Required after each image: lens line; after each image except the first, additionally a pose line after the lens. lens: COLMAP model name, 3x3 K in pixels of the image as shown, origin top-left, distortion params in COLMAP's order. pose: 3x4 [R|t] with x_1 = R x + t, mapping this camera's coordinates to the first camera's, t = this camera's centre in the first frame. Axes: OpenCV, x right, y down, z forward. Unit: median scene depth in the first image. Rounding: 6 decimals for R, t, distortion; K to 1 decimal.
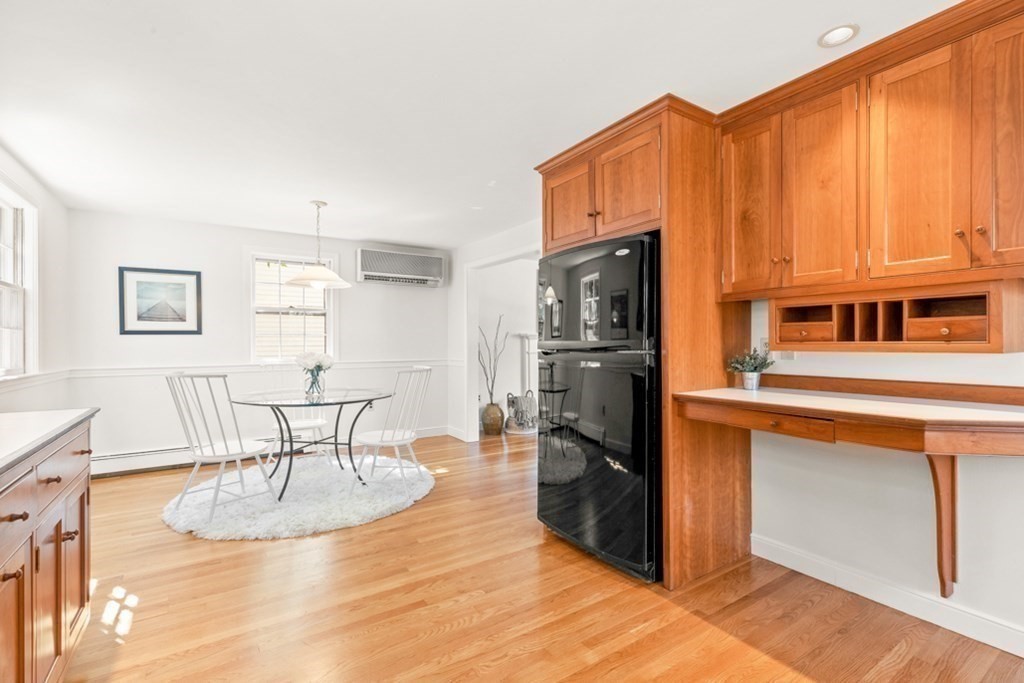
lens RADIAL K [[455.6, 0, 510.7], [0, 455.6, 346.5], [0, 0, 1]] dist [0.003152, 0.000269]
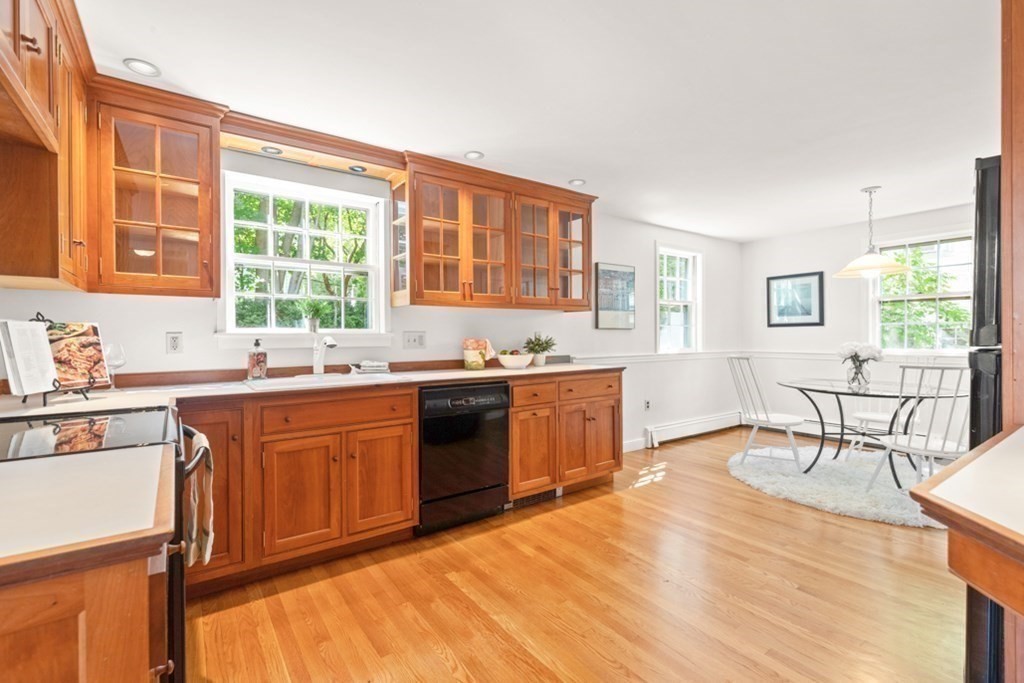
lens RADIAL K [[463.7, 0, 515.4], [0, 463.7, 337.6], [0, 0, 1]] dist [-0.002072, -0.000250]
pose [[0.045561, 0.007719, -0.998932, 0.818048], [-0.002082, 0.999969, 0.007632, -0.006907], [0.998959, 0.001732, 0.045575, 0.311486]]
